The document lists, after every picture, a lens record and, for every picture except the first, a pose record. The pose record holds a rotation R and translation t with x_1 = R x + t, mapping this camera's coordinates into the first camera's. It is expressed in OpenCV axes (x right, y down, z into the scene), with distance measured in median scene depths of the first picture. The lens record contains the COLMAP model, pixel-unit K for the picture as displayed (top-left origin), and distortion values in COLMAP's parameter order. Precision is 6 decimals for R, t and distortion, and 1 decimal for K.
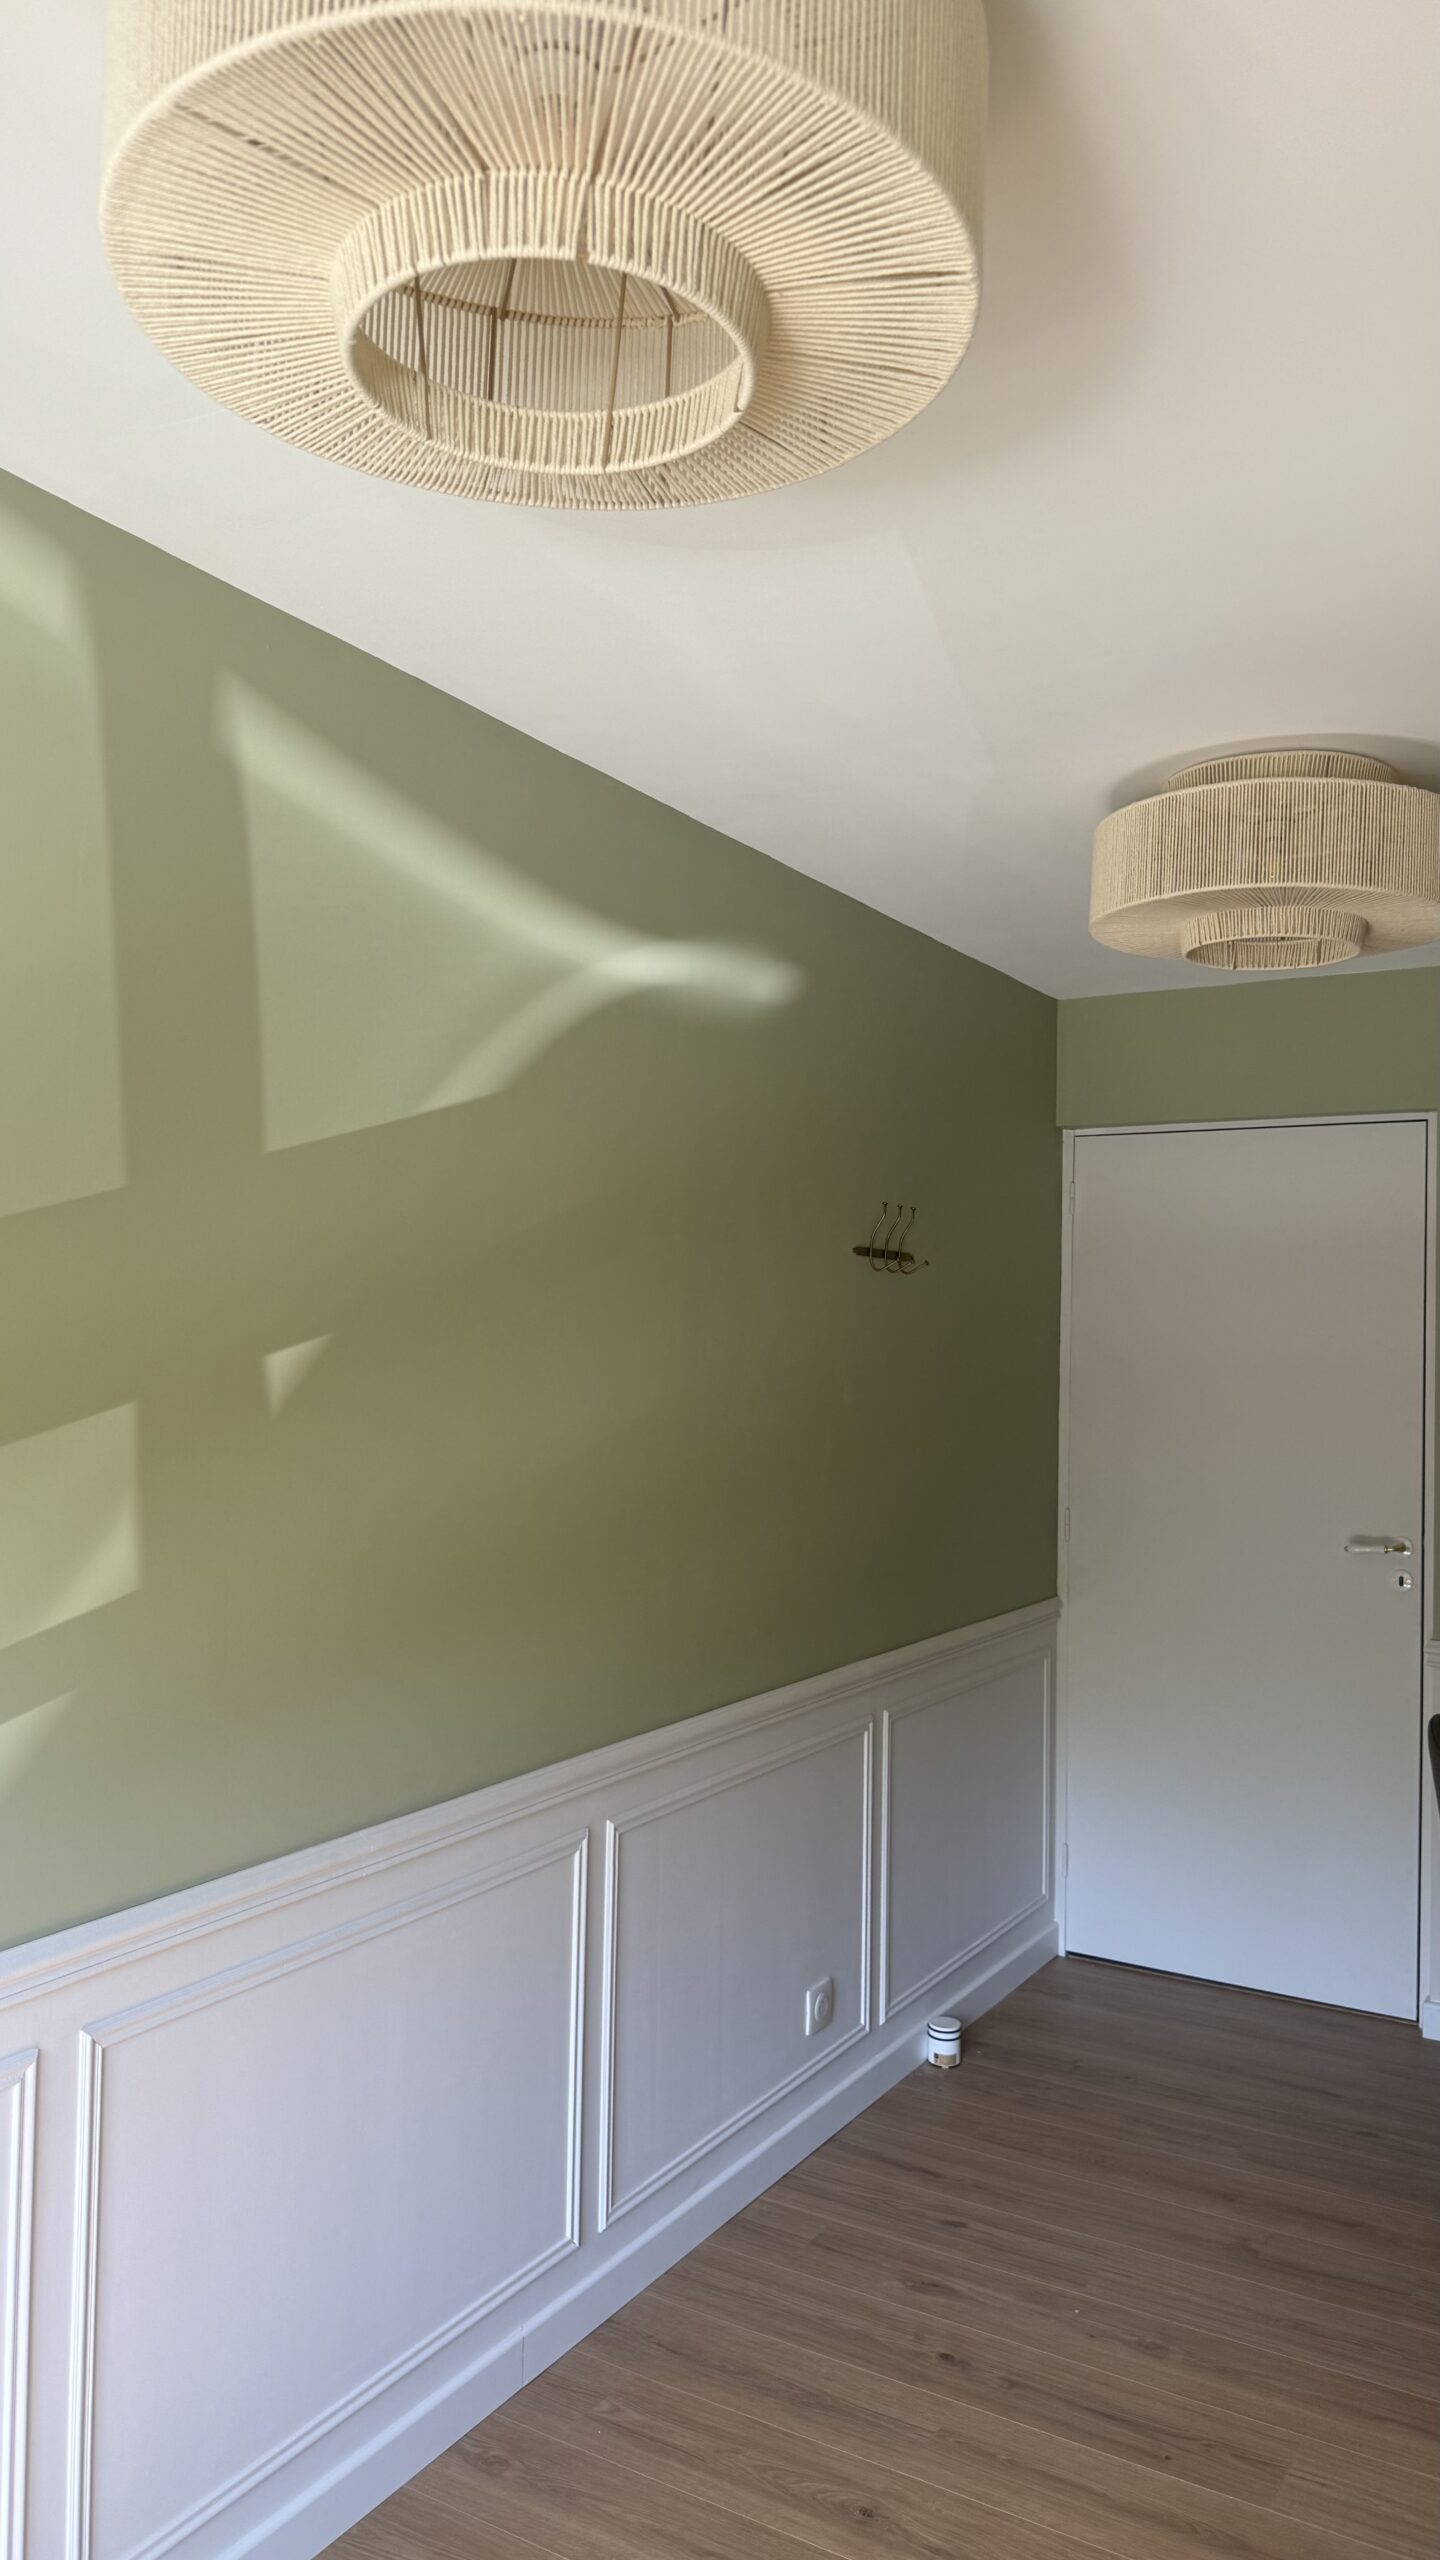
lens RADIAL K [[1801.8, 0, 718.2], [0, 1801.8, 1275.1], [0, 0, 1]] dist [0.006480, -0.012016]
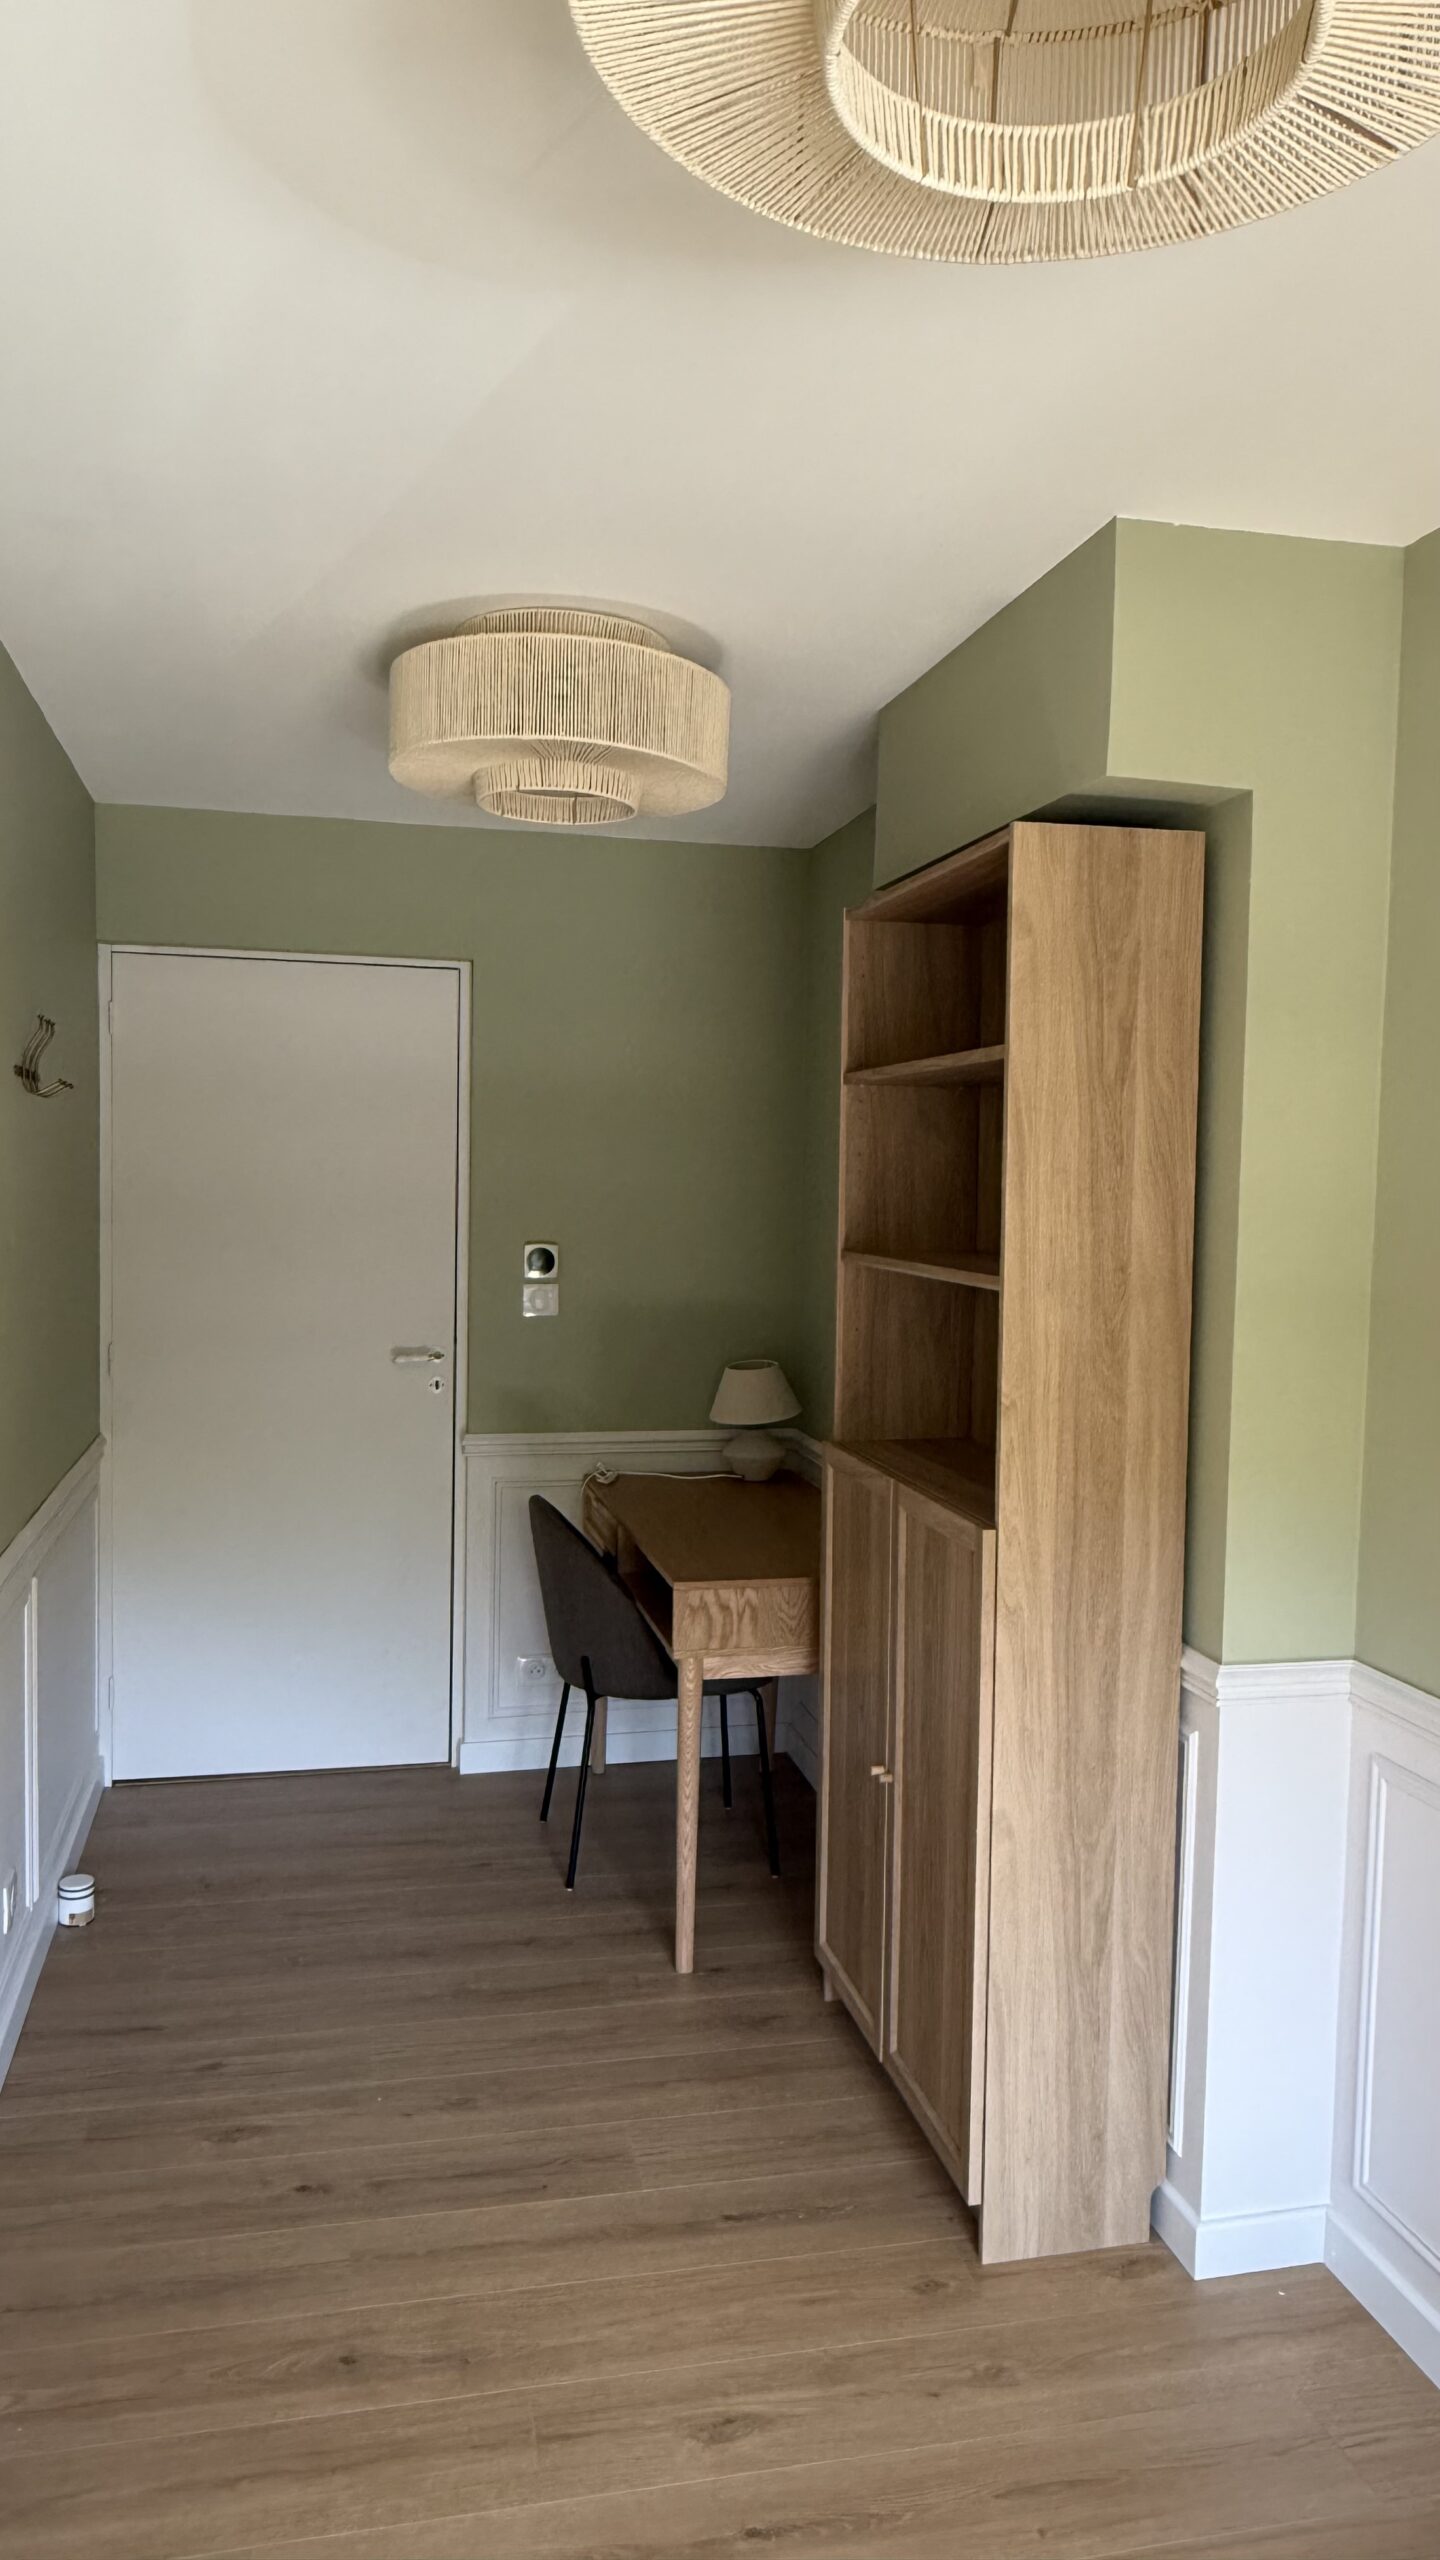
lens RADIAL K [[1686.4, 0, 714.6], [0, 1686.4, 1282.6], [0, 0, 1]] dist [0.001716, 0.002339]
pose [[0.723473, -0.044351, 0.688926, -0.317076], [-0.032305, 0.994666, 0.097959, -0.002213], [-0.689596, -0.093126, 0.718182, 0.202293]]
